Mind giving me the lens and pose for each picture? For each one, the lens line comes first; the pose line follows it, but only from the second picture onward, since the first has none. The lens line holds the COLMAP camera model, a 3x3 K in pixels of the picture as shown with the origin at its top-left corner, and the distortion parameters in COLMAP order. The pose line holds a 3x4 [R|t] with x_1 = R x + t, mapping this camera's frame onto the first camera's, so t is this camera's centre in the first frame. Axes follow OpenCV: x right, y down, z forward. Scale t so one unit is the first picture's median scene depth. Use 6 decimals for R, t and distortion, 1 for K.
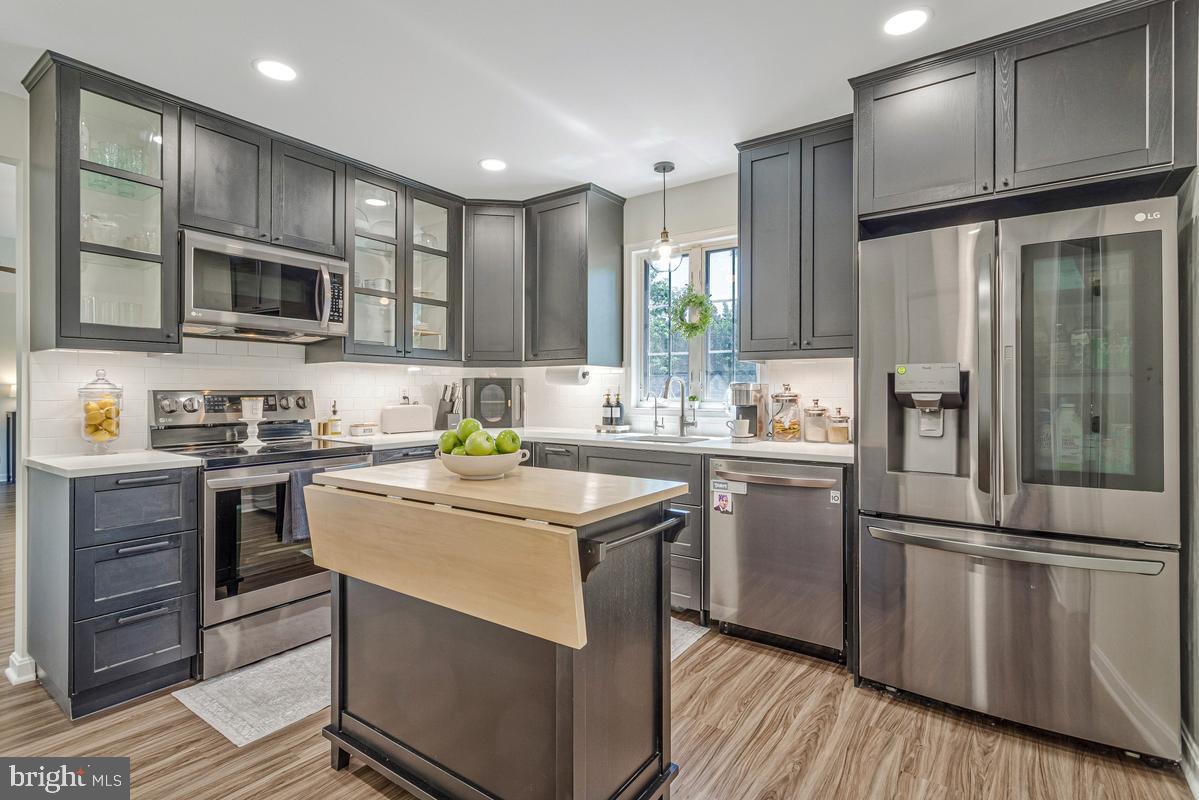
lens RADIAL K [[578.5, 0, 594.8], [0, 578.5, 396.0], [0, 0, 1]] dist [0.004023, 0.000841]
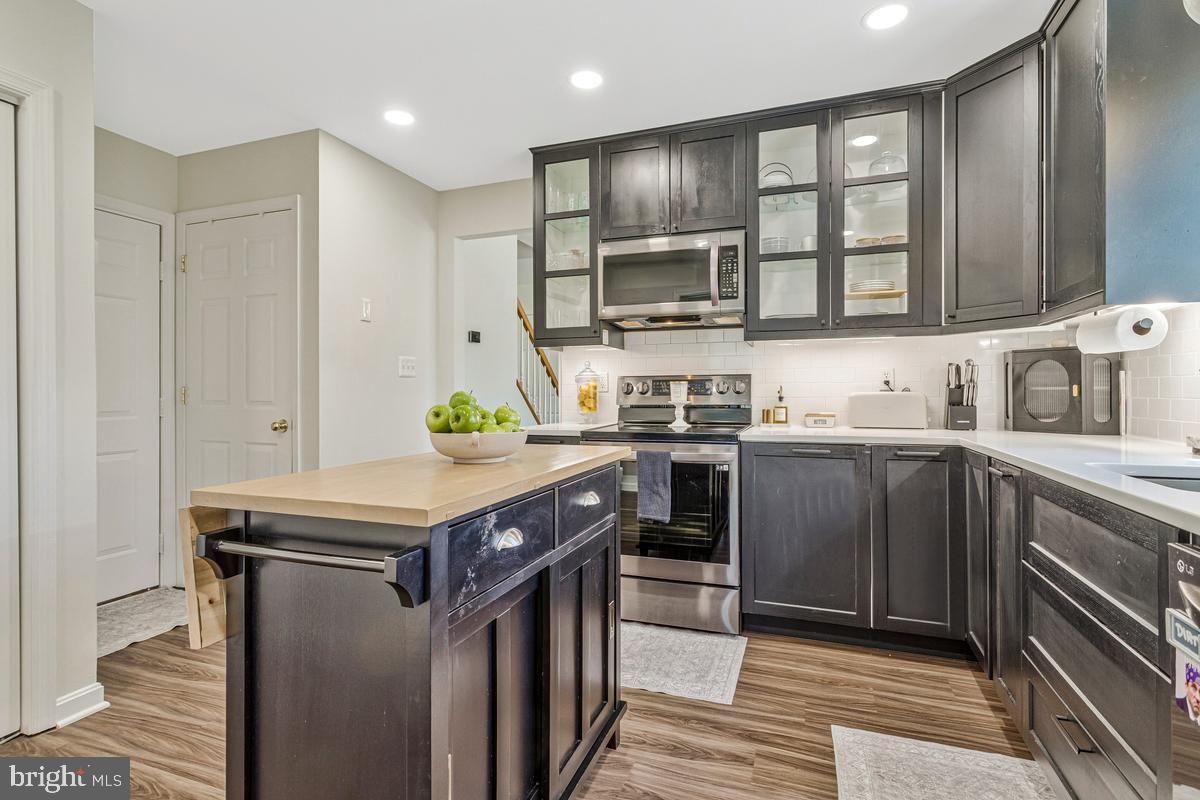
lens RADIAL K [[618.5, 0, 592.4], [0, 618.5, 395.1], [0, 0, 1]] dist [-0.001997, -0.000172]
pose [[0.249654, 0.017009, -0.968186, 0.445976], [0.001165, 0.999840, 0.017866, 0.006515], [0.968334, -0.005588, 0.249594, 0.540118]]
